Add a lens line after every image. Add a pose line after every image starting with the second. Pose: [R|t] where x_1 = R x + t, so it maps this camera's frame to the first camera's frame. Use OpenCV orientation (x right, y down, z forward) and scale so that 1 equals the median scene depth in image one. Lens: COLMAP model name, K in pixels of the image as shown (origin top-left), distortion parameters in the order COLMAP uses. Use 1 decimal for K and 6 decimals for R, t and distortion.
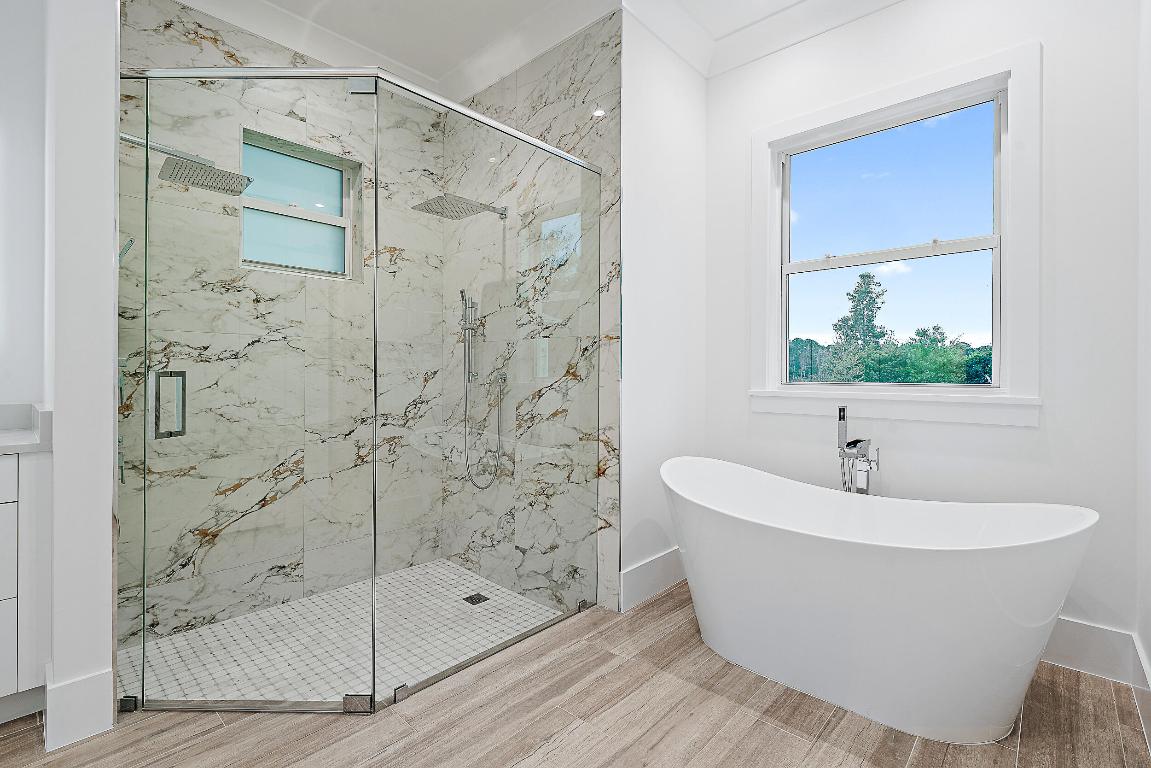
lens RADIAL K [[528.2, 0, 581.2], [0, 528.2, 379.6], [0, 0, 1]] dist [0.003236, 0.000395]
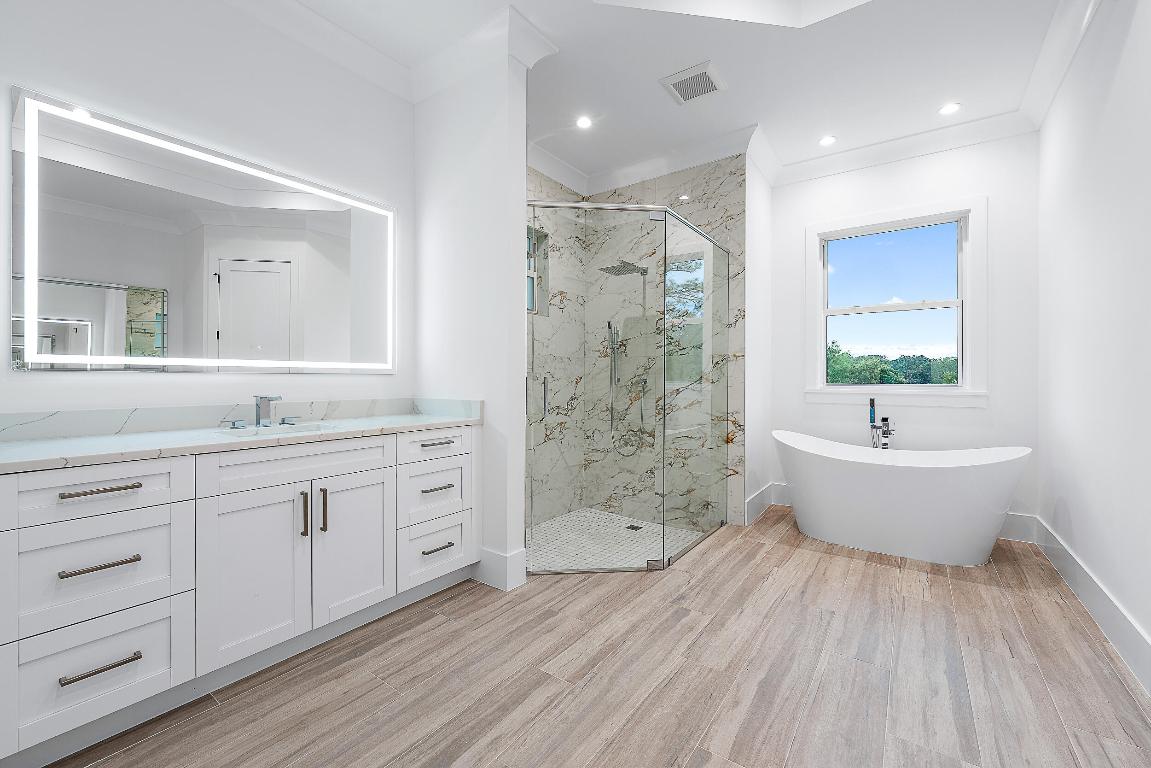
lens RADIAL K [[473.8, 0, 574.5], [0, 473.8, 384.1], [0, 0, 1]] dist [0.002172, -0.000240]
pose [[0.993560, -0.001701, 0.113293, -0.565367], [0.001647, 0.999998, 0.000567, 0.003921], [-0.113294, -0.000376, 0.993561, -0.354577]]
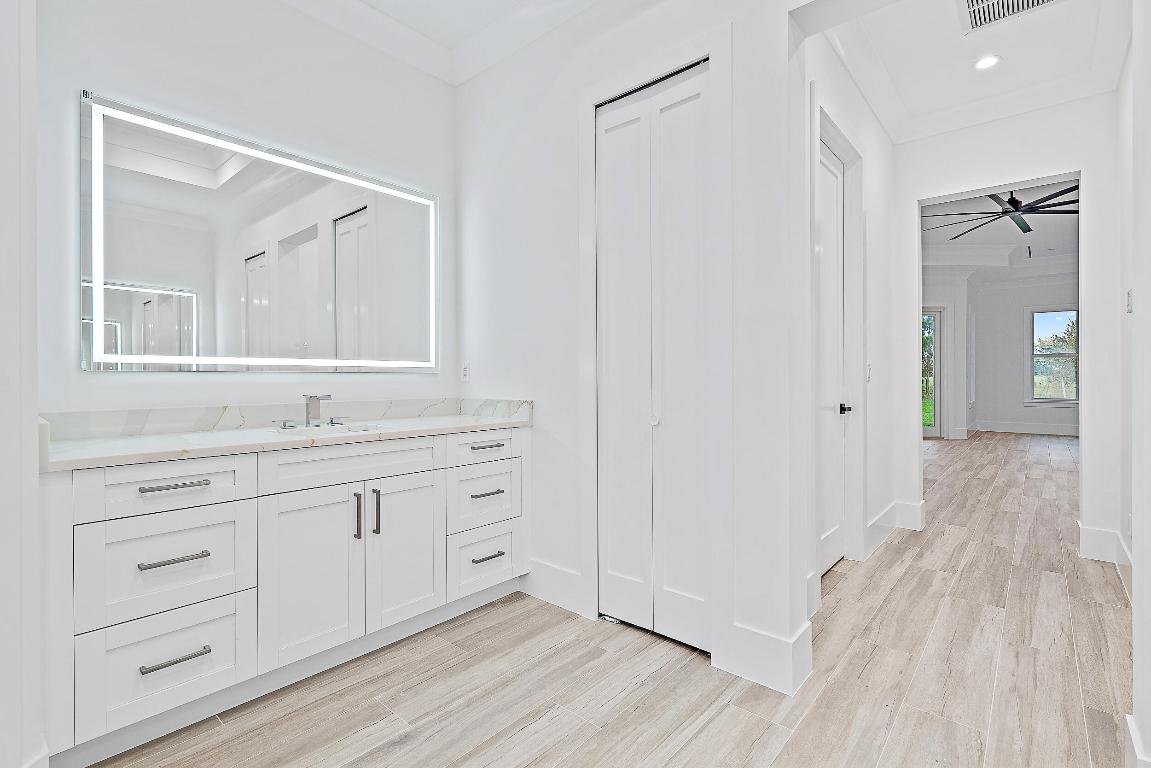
lens RADIAL K [[528.2, 0, 567.3], [0, 528.2, 378.5], [0, 0, 1]] dist [0.003236, 0.000395]
pose [[0.999936, 0.000463, 0.011326, -0.587377], [-0.000363, 0.999961, -0.008865, 0.003858], [-0.011329, 0.008860, 0.999897, -0.380234]]
